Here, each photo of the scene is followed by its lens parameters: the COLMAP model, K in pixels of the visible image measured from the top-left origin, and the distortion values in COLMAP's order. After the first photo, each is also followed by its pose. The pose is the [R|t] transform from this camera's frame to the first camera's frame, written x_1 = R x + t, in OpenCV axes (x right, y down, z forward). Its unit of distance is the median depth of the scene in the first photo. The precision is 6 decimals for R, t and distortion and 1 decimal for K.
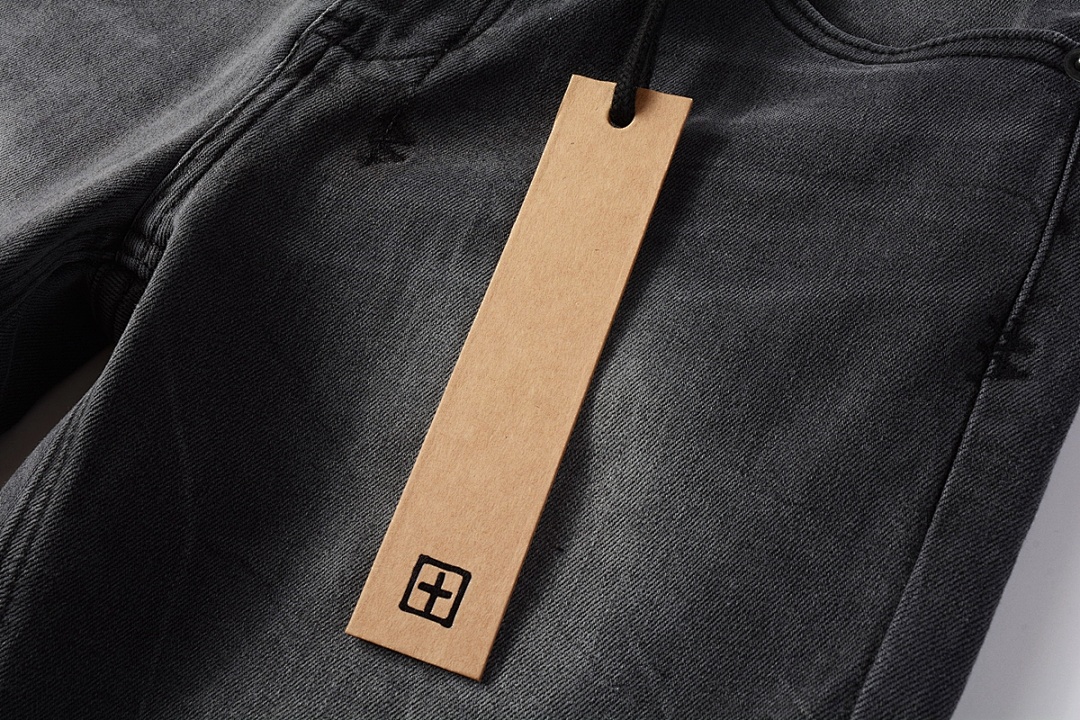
lens RADIAL K [[1238.7, 0, 542.0], [0, 1238.7, 359.6], [0, 0, 1]] dist [0.017038, 0.000000]
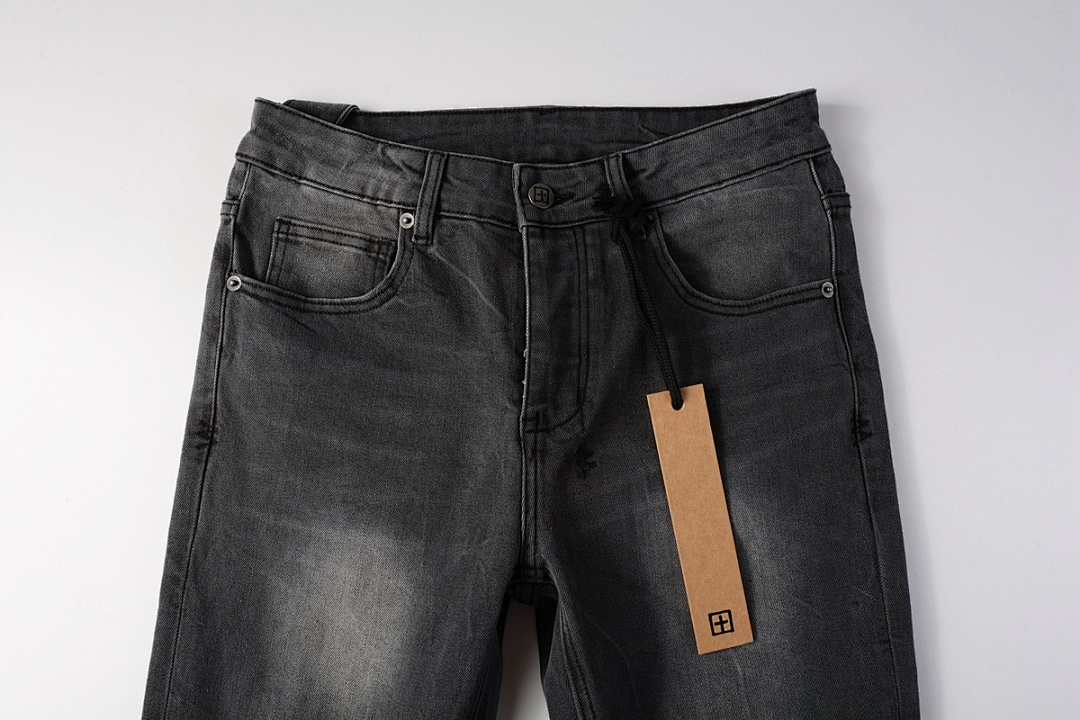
lens RADIAL K [[780.9, 0, 540.7], [0, 780.9, 360.5], [0, 0, 1]] dist [-0.018996, -0.000305]
pose [[0.829791, -0.516296, 0.211860, -0.409512], [0.417788, 0.826390, 0.377535, -0.918777], [-0.369999, -0.224762, 0.901434, -0.171132]]
